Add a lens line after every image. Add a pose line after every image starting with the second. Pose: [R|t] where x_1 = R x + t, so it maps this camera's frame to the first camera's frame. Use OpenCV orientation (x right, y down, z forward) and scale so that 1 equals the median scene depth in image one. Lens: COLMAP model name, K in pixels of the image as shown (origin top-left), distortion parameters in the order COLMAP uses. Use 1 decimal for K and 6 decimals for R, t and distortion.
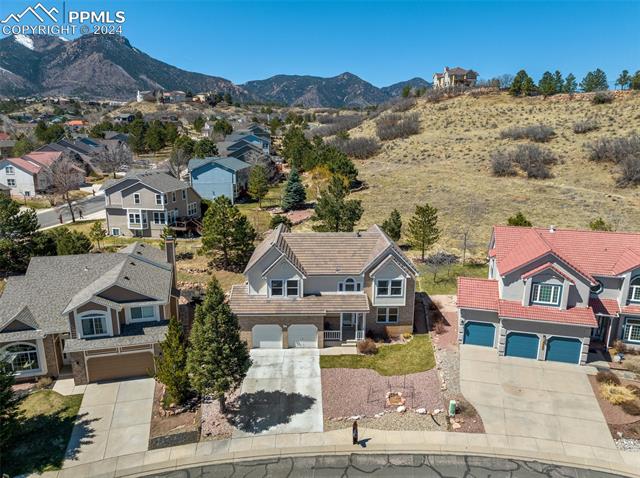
lens RADIAL K [[450.3, 0, 320.0], [0, 450.3, 239.0], [0, 0, 1]] dist [-0.035967, 0.003803]
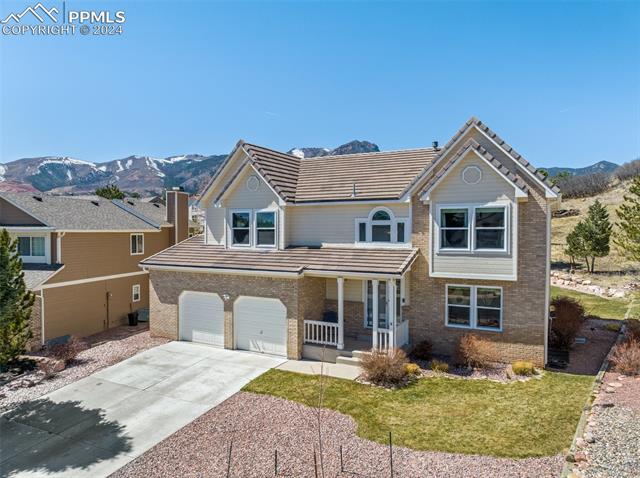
lens RADIAL K [[450.3, 0, 320.0], [0, 450.3, 239.0], [0, 0, 1]] dist [-0.035967, 0.003803]
pose [[0.871517, 0.008424, -0.490292, 0.230443], [-0.109863, 0.977789, -0.178488, 0.199938], [0.477899, 0.209420, 0.853086, 0.607880]]
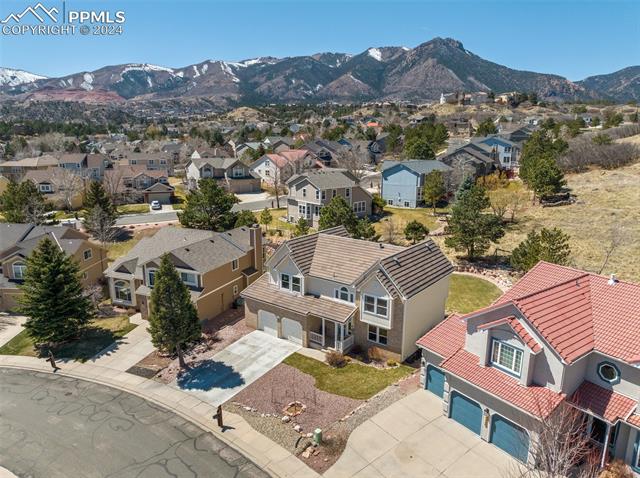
lens RADIAL K [[450.3, 0, 320.0], [0, 450.3, 239.0], [0, 0, 1]] dist [-0.035967, 0.003803]
pose [[0.780155, 0.141317, -0.609416, 0.611651], [-0.142612, 0.988677, 0.046696, -0.055012], [0.609114, 0.050480, 0.791475, 0.186839]]
